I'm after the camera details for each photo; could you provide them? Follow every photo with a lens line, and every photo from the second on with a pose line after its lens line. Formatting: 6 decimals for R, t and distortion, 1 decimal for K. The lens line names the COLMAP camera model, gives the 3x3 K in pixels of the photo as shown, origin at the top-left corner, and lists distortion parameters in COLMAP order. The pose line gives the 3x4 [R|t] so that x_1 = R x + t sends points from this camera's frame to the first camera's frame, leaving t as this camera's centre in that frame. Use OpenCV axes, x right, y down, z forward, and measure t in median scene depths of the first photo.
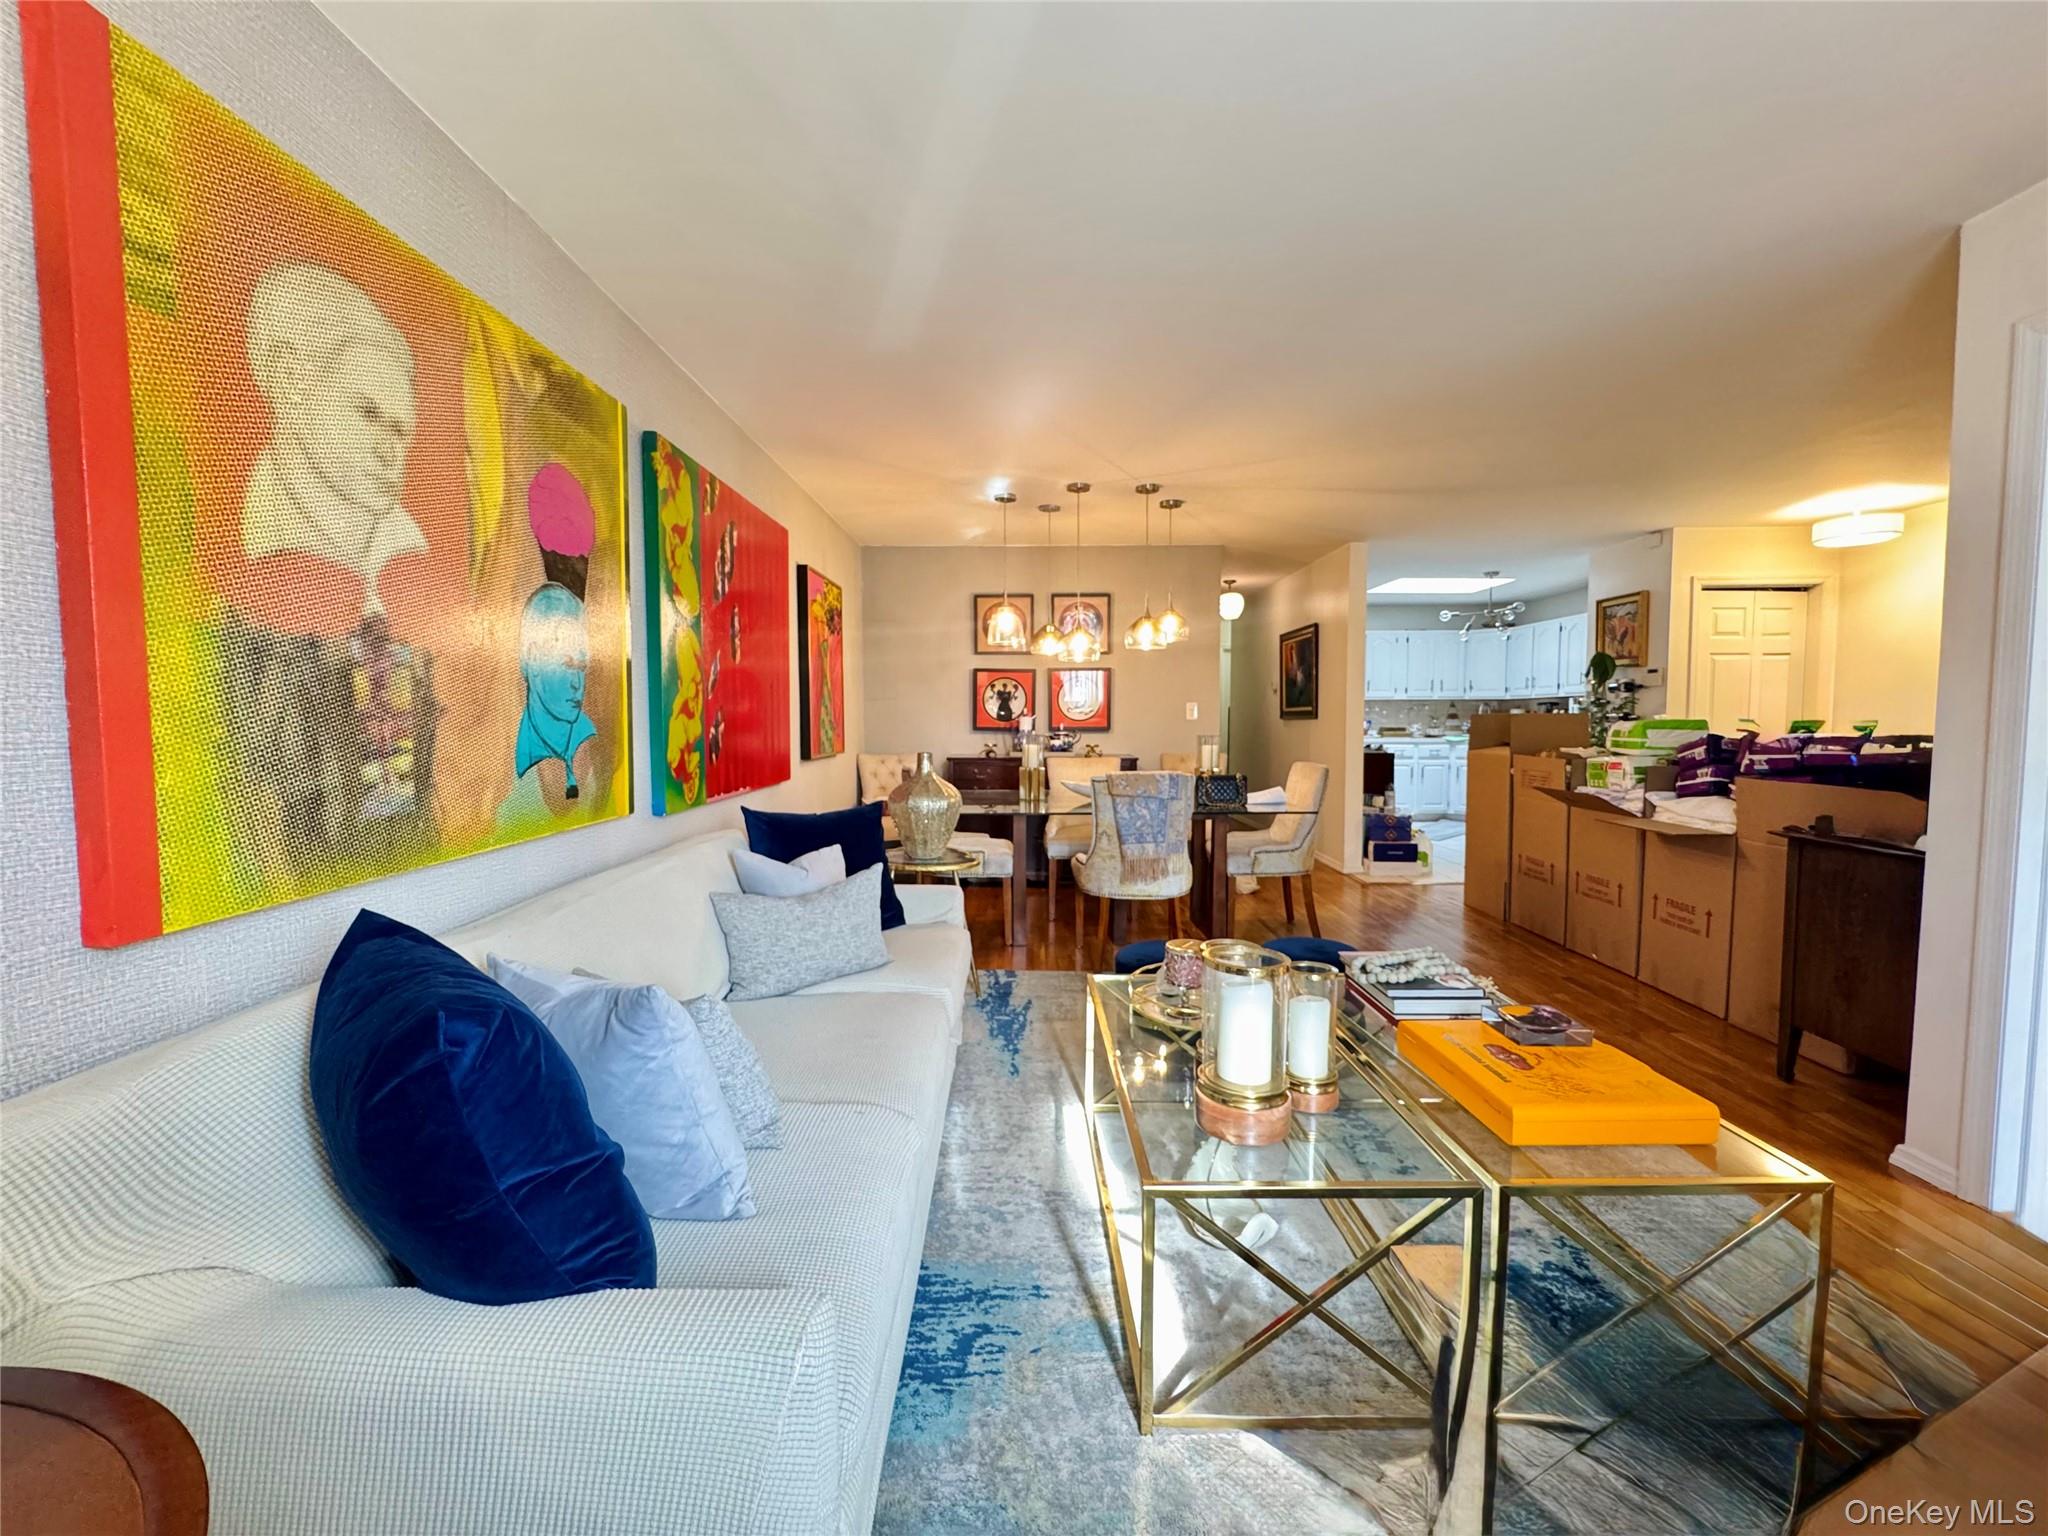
lens RADIAL K [[820.2, 0, 1021.5], [0, 820.2, 759.9], [0, 0, 1]] dist [-0.000810, -0.000063]
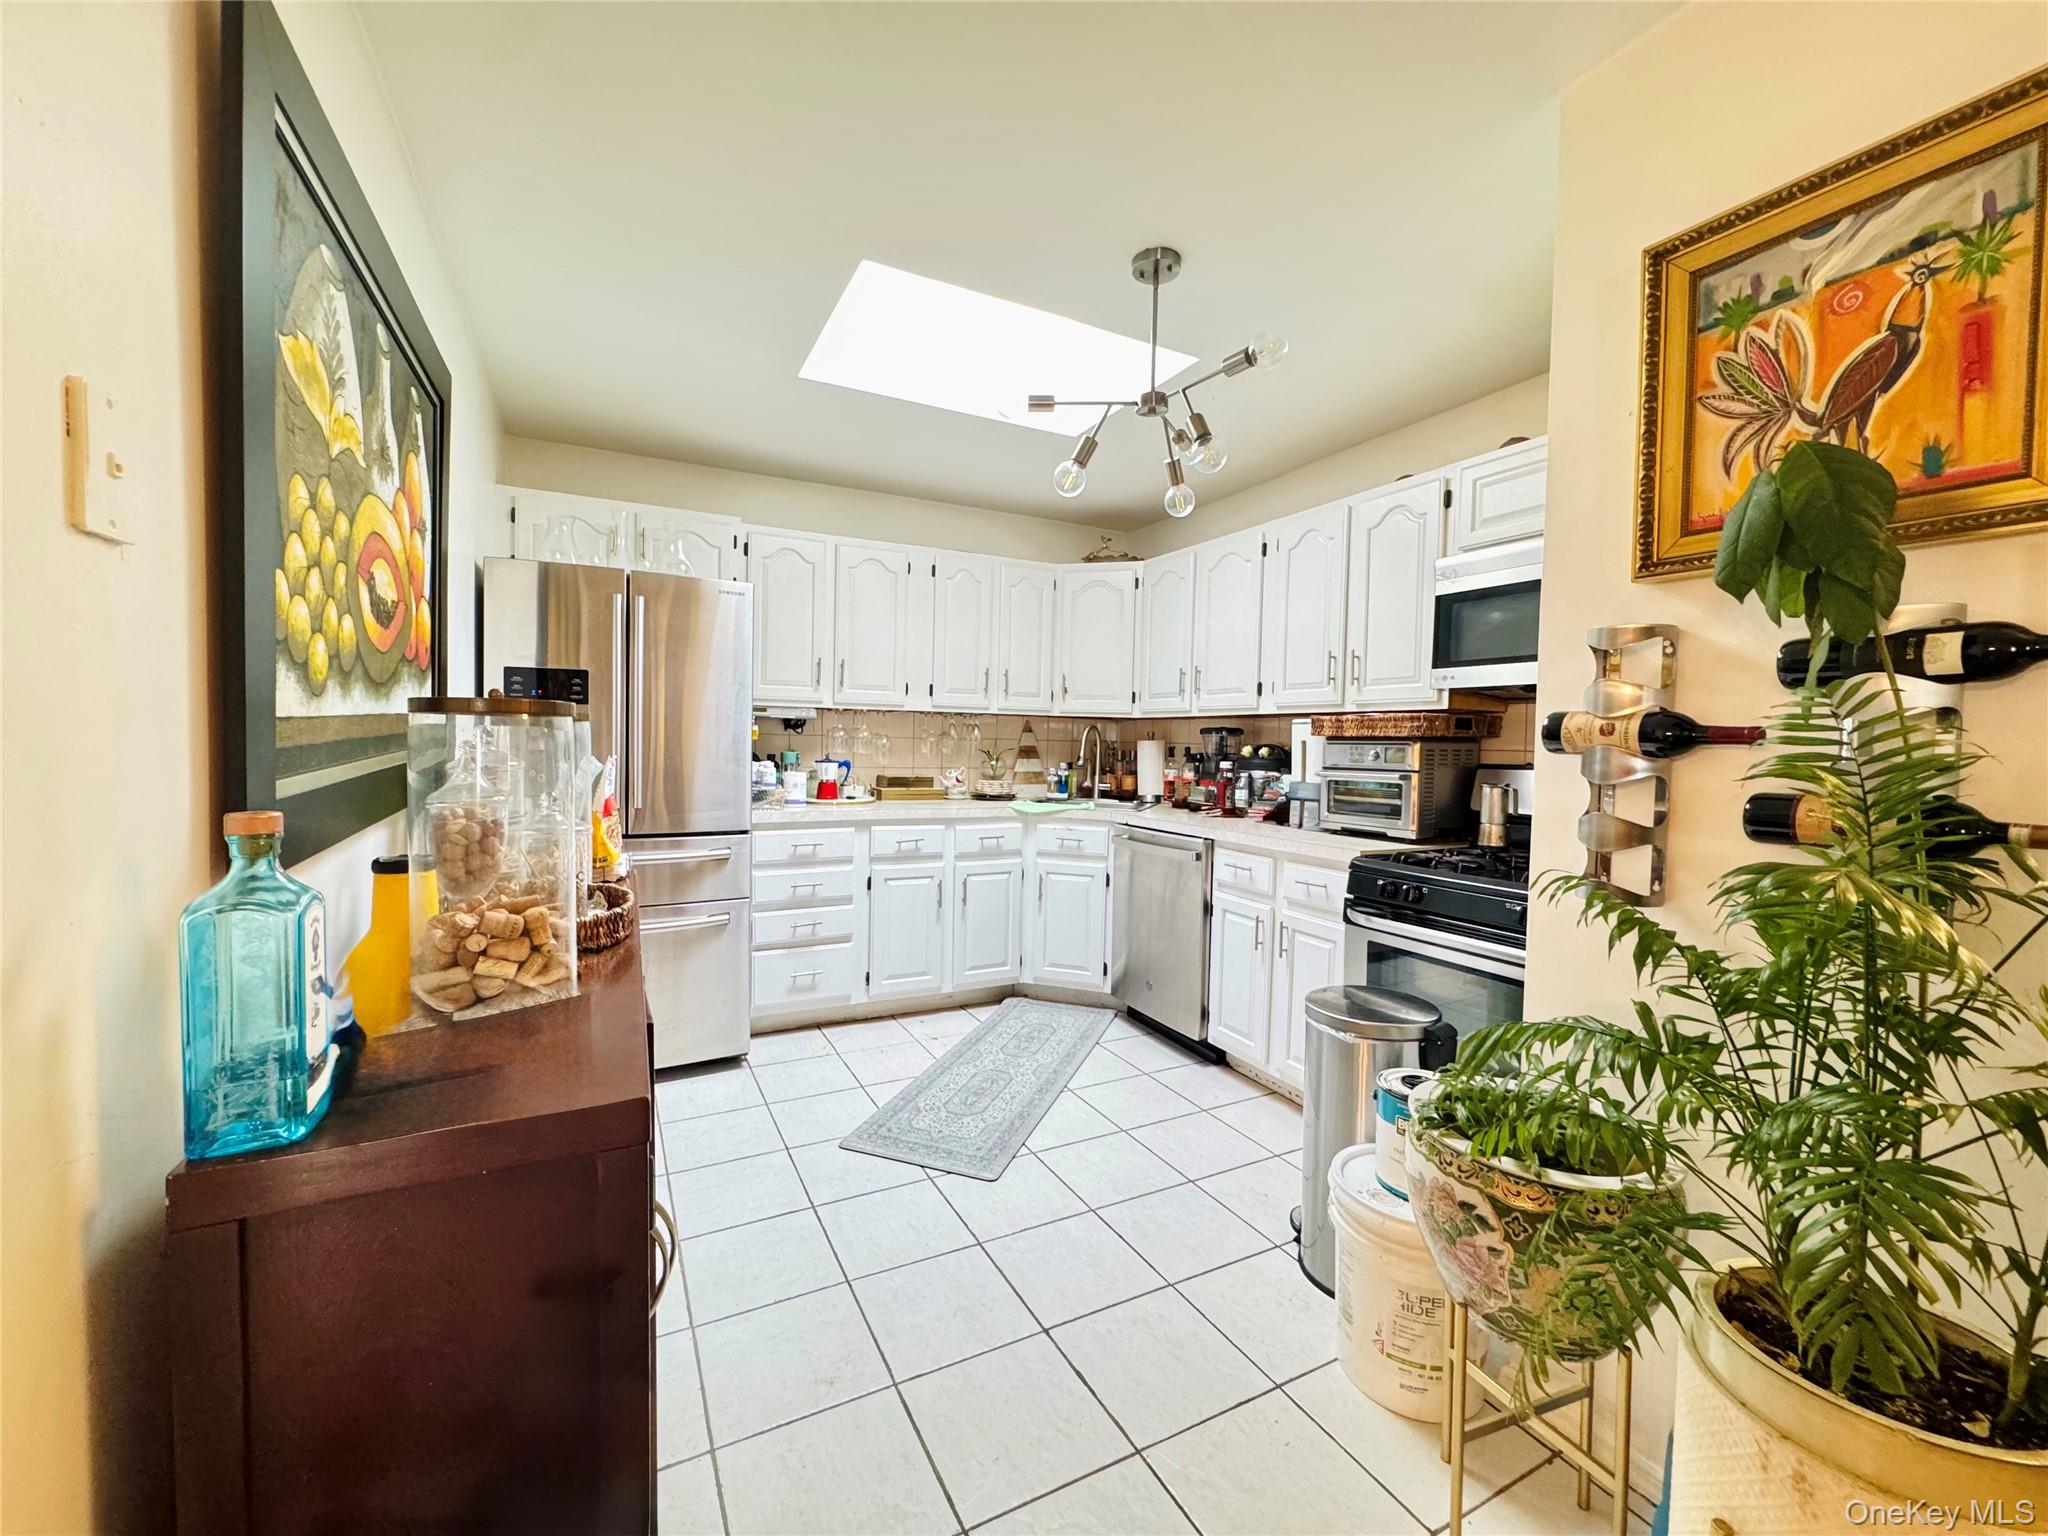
lens RADIAL K [[820.2, 0, 1021.0], [0, 820.2, 763.2], [0, 0, 1]] dist [-0.000810, -0.000063]
pose [[0.886156, 0.005855, 0.463350, 0.325129], [0.001220, 0.999887, -0.014968, -0.042241], [-0.463385, 0.013829, 0.886049, 0.625410]]
